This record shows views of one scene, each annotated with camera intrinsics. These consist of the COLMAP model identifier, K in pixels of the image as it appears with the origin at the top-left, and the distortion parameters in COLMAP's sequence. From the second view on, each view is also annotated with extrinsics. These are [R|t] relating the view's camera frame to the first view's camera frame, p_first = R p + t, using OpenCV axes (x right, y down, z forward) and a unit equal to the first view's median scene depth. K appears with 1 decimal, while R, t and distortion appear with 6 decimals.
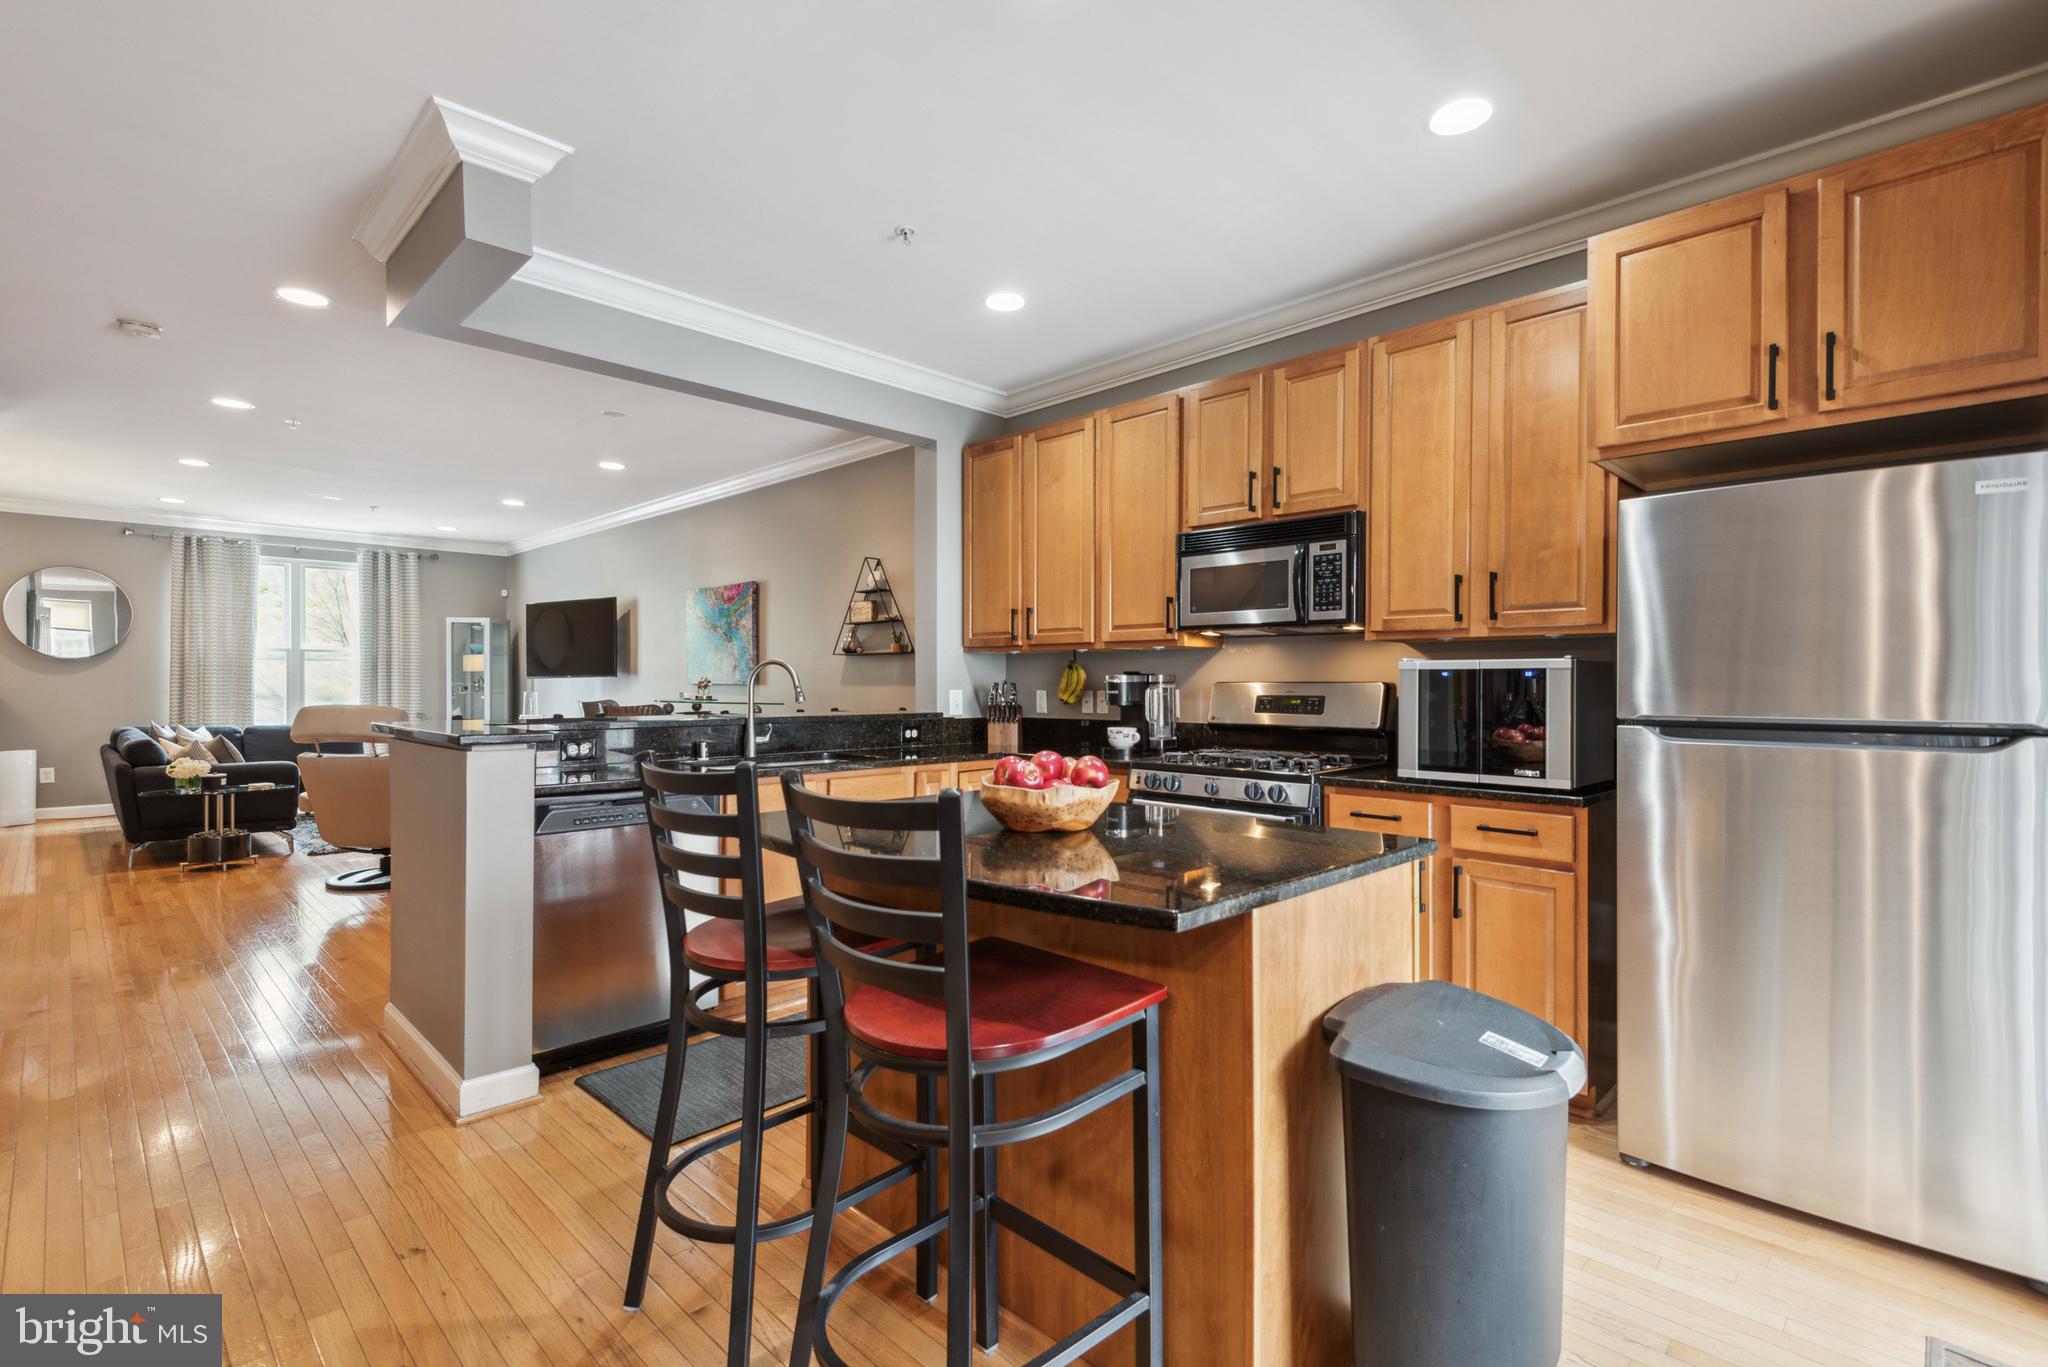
lens RADIAL K [[942.5, 0, 1019.0], [0, 942.5, 671.6], [0, 0, 1]] dist [0.000594, -0.001151]
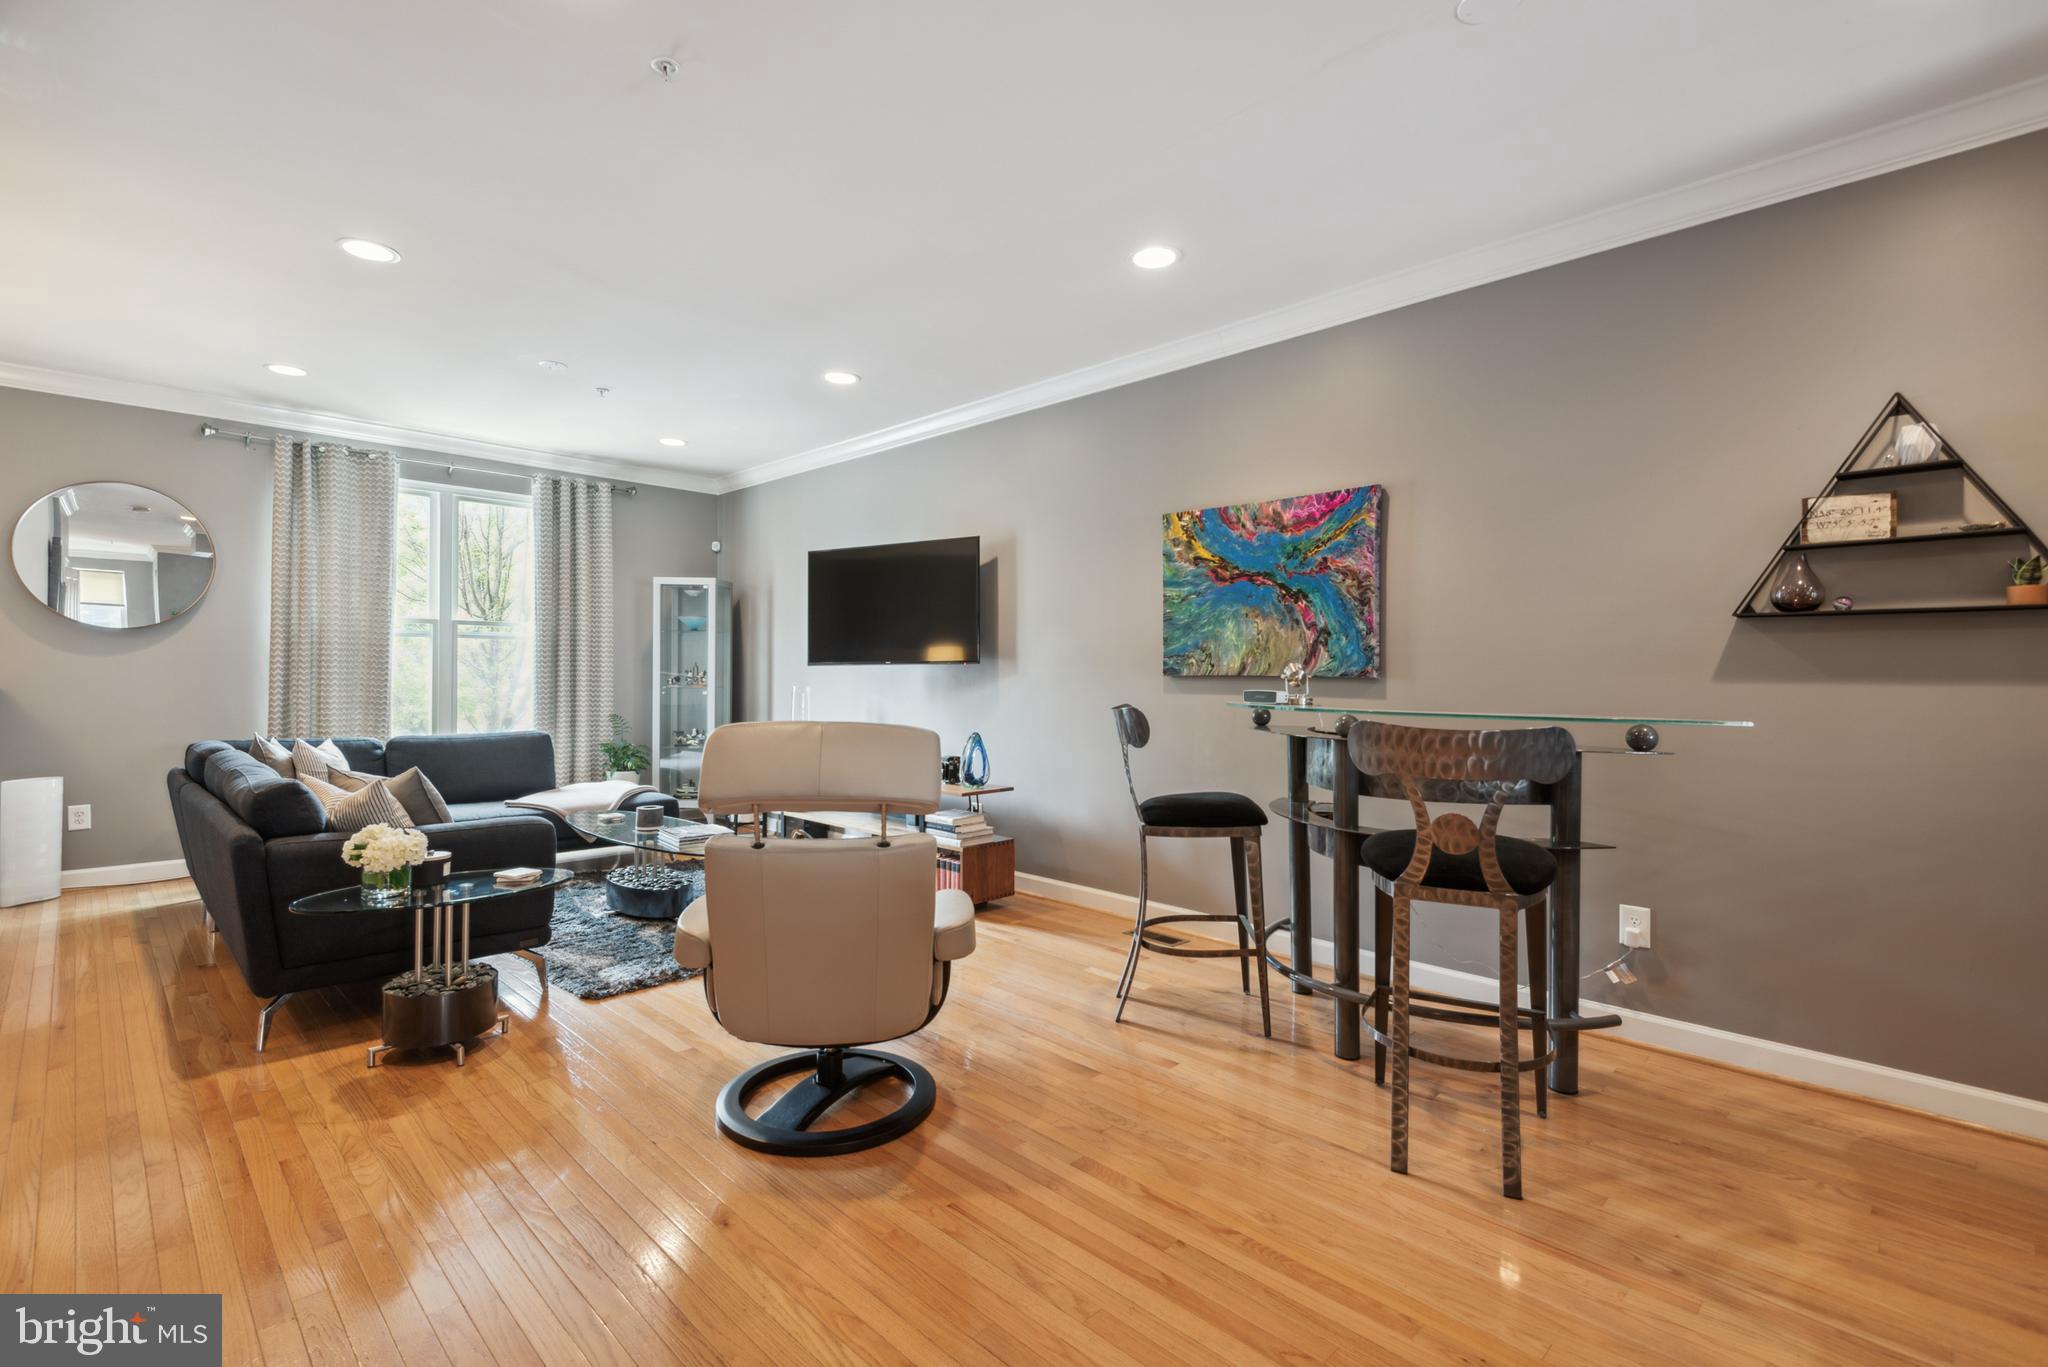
lens RADIAL K [[939.3, 0, 1022.9], [0, 939.3, 665.4], [0, 0, 1]] dist [0.001957, 0.000395]
pose [[0.999948, 0.004478, -0.009199, -0.379398], [-0.004474, 0.999990, 0.000439, 0.006706], [0.009200, -0.000398, 0.999958, 0.360770]]
